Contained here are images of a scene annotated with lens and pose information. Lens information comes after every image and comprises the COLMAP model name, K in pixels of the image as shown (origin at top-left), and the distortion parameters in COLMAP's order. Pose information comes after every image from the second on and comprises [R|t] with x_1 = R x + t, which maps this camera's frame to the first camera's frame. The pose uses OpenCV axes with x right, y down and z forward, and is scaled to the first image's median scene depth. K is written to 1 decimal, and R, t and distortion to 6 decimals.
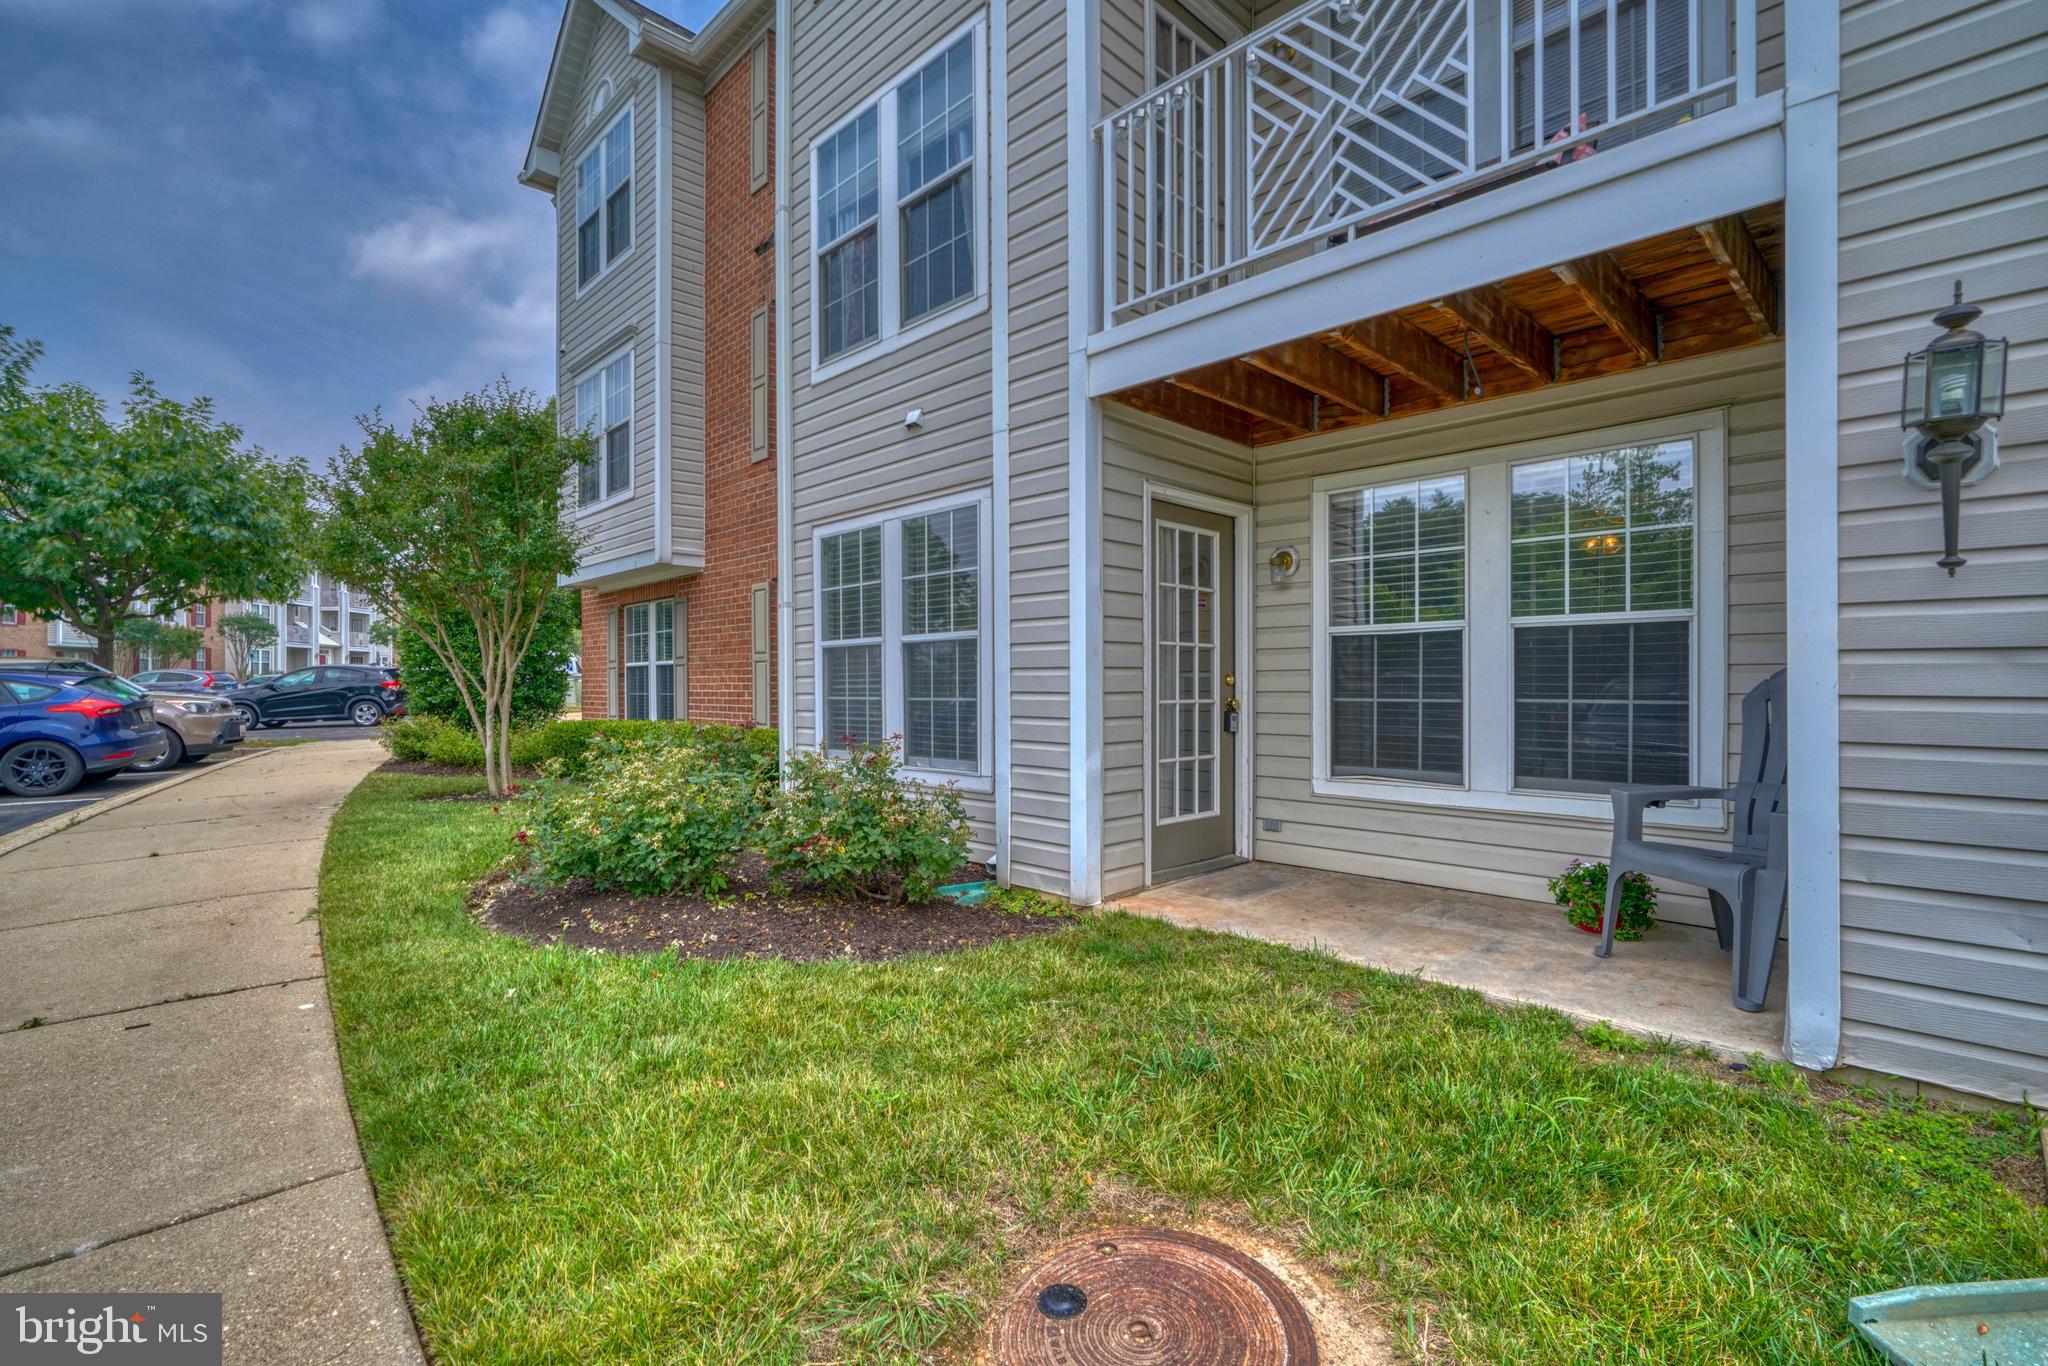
lens RADIAL K [[921.0, 0, 1023.0], [0, 921.0, 683.7], [0, 0, 1]] dist [-0.009718, 0.004714]
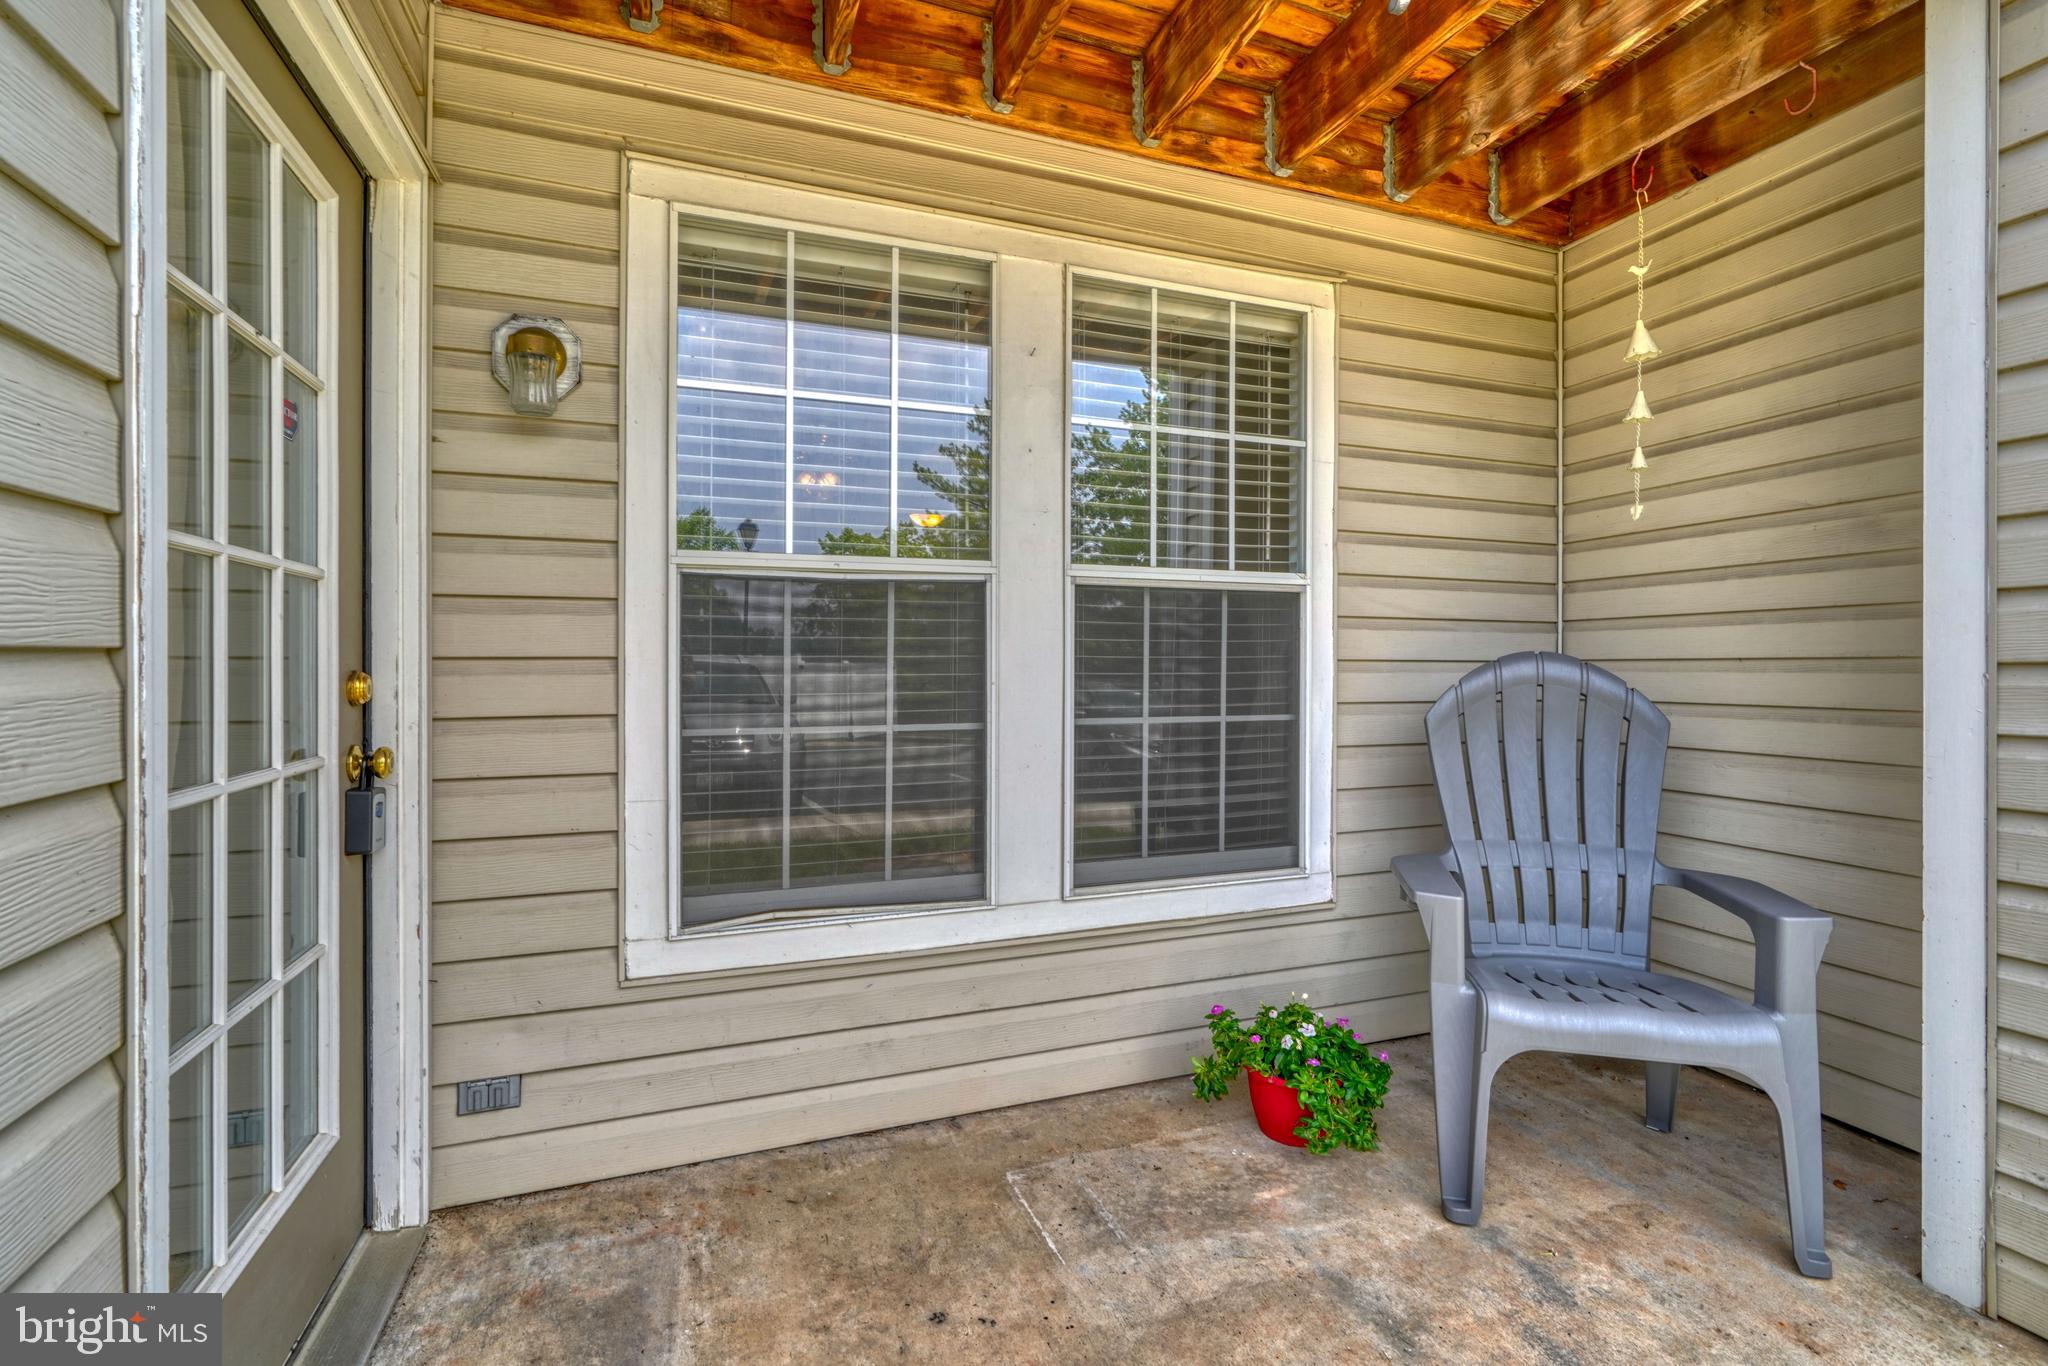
lens RADIAL K [[921.0, 0, 1028.7], [0, 921.0, 668.3], [0, 0, 1]] dist [-0.009718, 0.004714]
pose [[0.418128, 0.000997, 0.908388, 0.037768], [-0.001540, 0.999999, -0.000389, -0.010569], [-0.908387, -0.001236, 0.418129, 0.676182]]
